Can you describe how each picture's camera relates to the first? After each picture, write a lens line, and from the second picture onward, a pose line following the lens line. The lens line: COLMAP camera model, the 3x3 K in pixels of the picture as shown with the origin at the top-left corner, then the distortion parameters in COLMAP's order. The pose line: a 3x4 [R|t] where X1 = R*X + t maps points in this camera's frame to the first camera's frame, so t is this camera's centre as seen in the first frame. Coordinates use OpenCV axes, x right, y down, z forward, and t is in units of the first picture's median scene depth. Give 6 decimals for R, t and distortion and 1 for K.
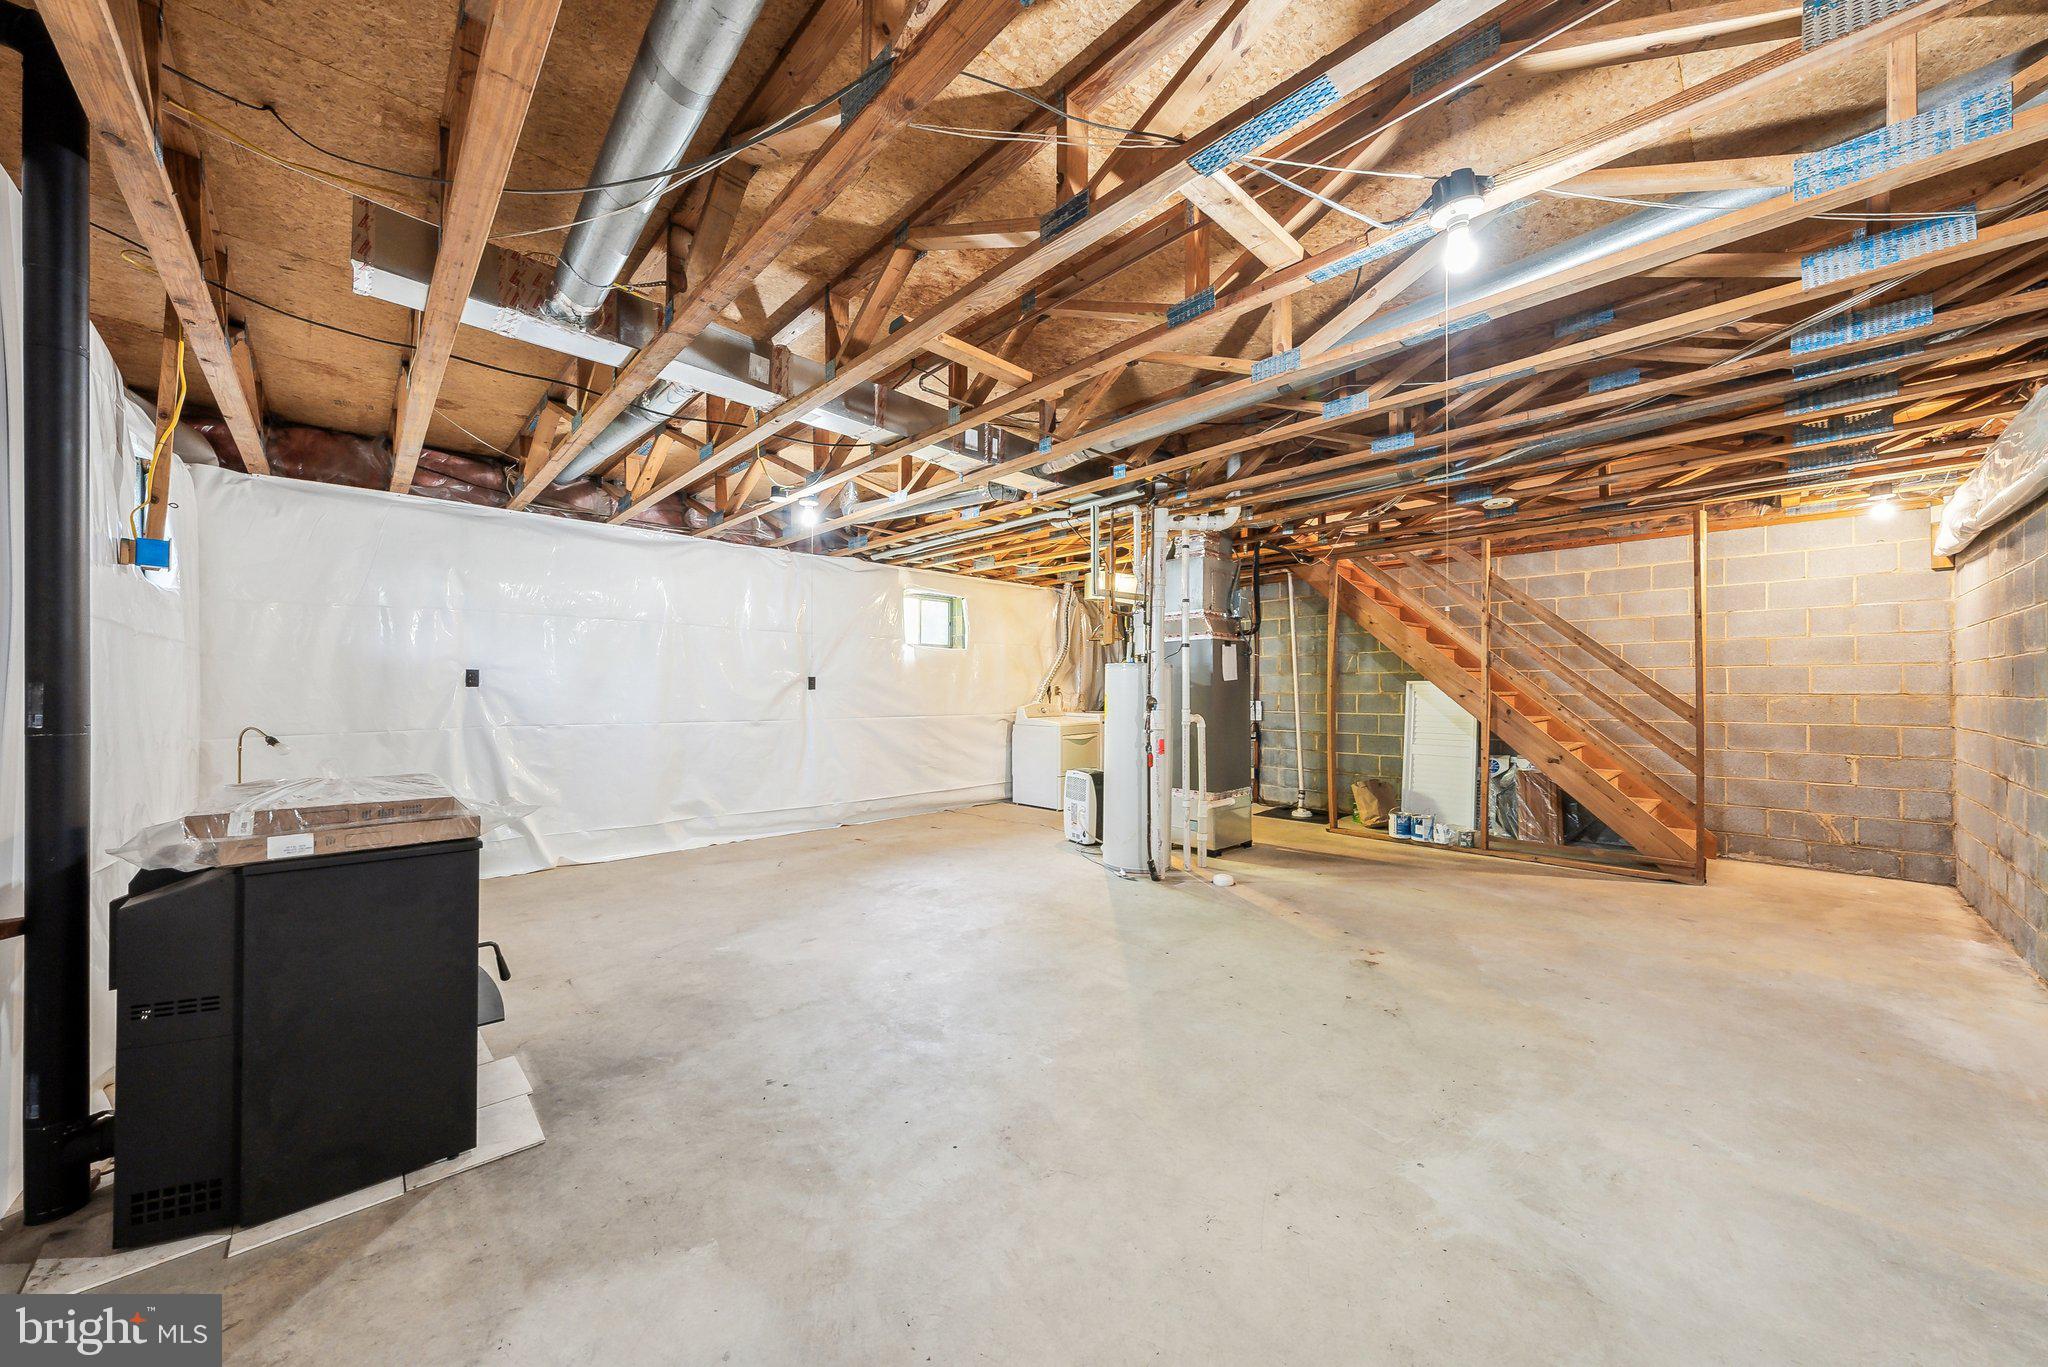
lens RADIAL K [[700.6, 0, 1024.0], [0, 700.6, 683.5], [0, 0, 1]] dist [-0.003125, 0.000131]
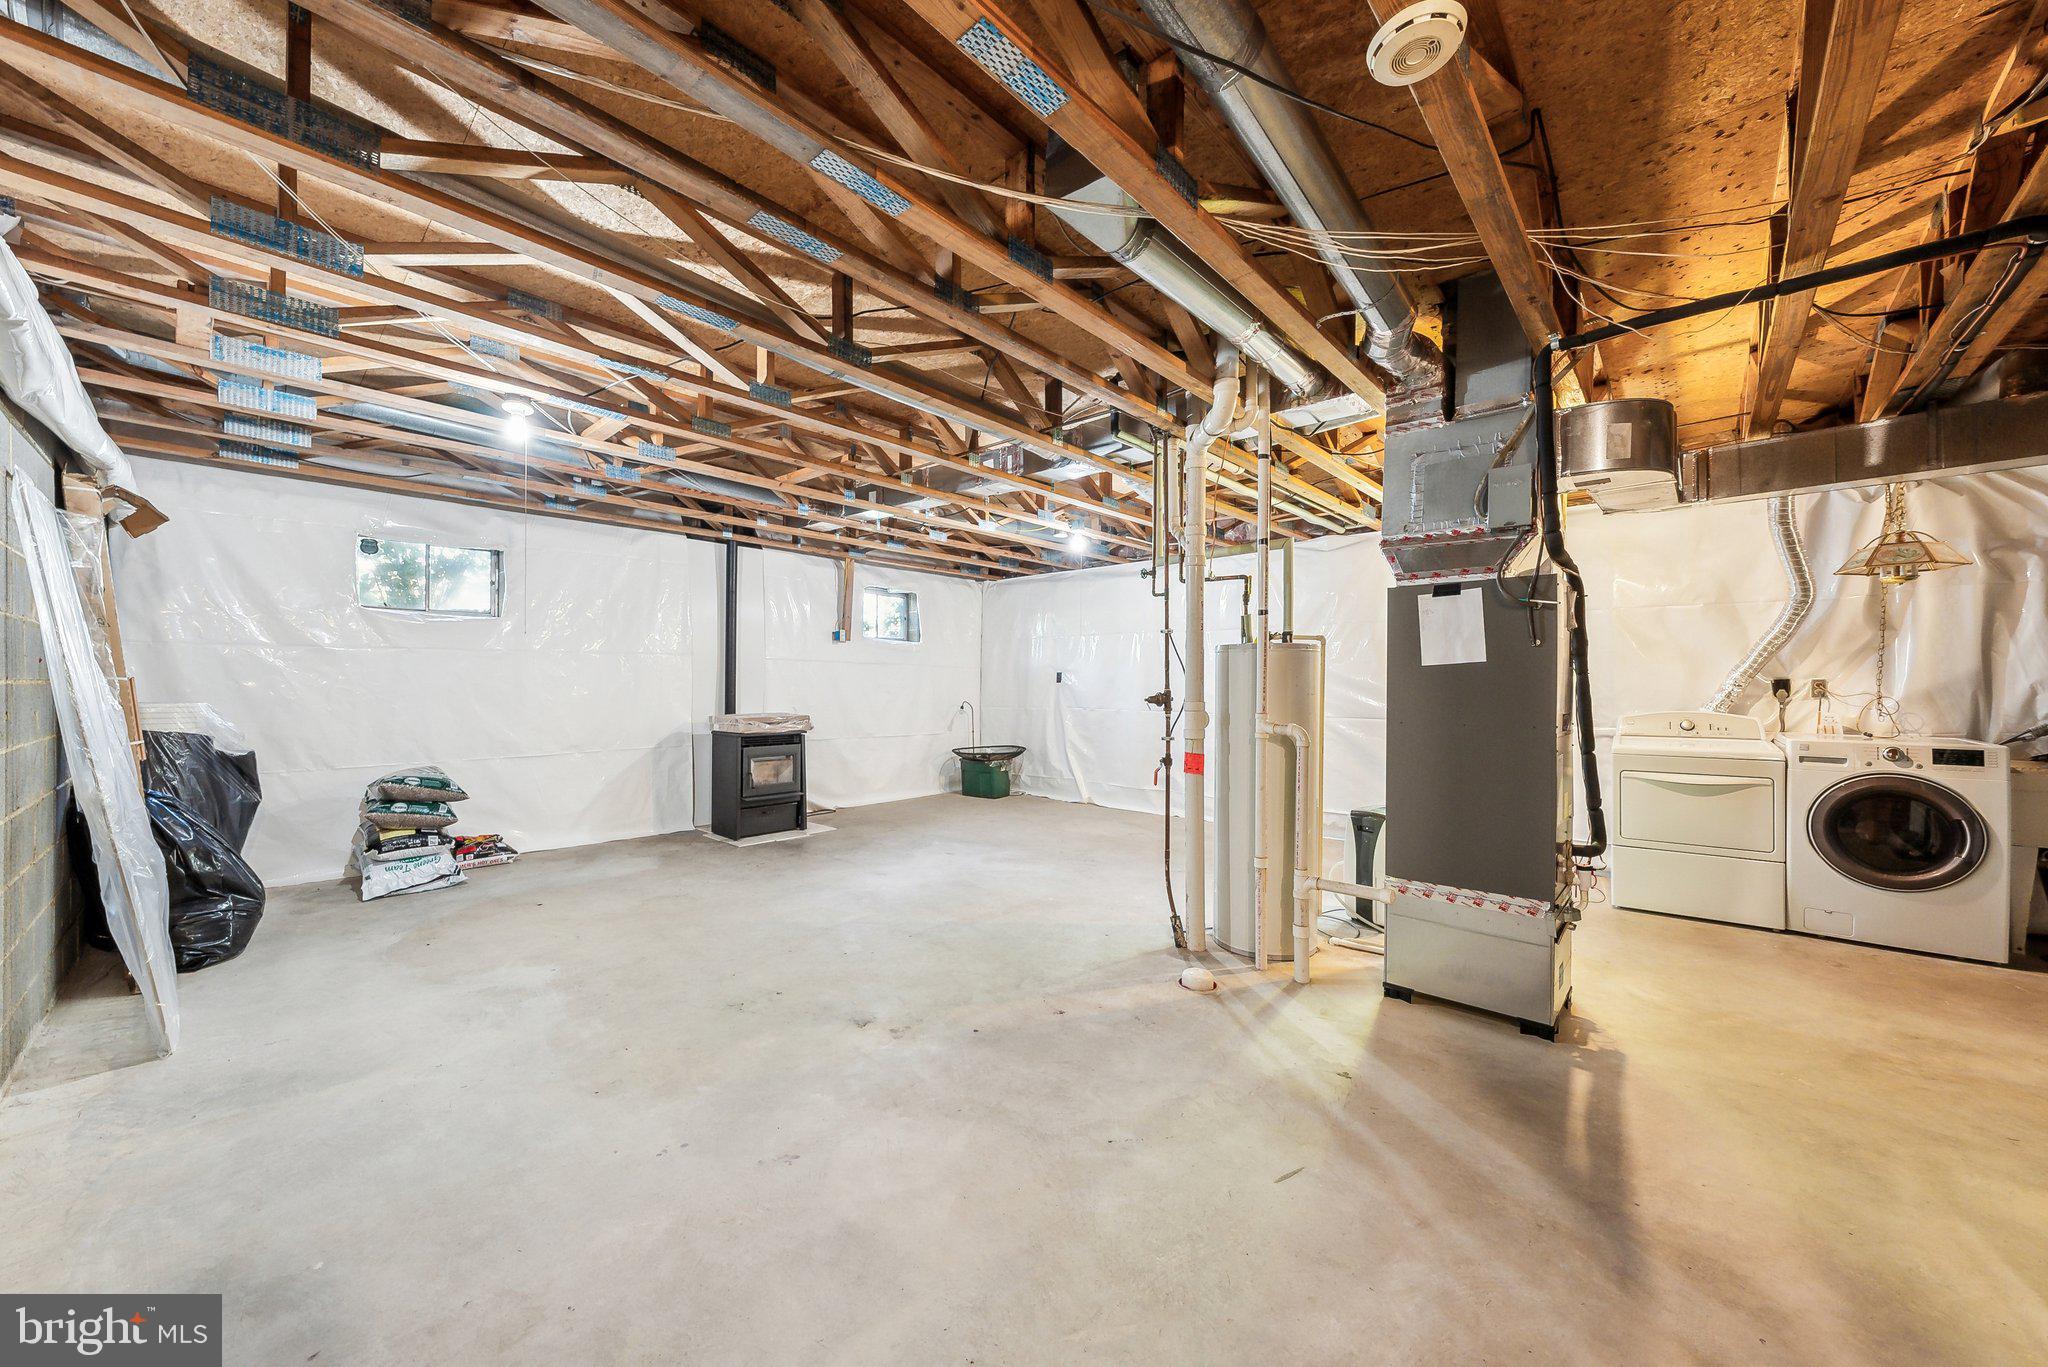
lens RADIAL K [[740.4, 0, 1024.0], [0, 740.4, 683.5], [0, 0, 1]] dist [0.015652, 0.000221]
pose [[0.067242, -0.001357, -0.997736, 1.077745], [0.008432, 0.999964, -0.000791, 0.008031], [0.997701, -0.008360, 0.067251, 0.893994]]
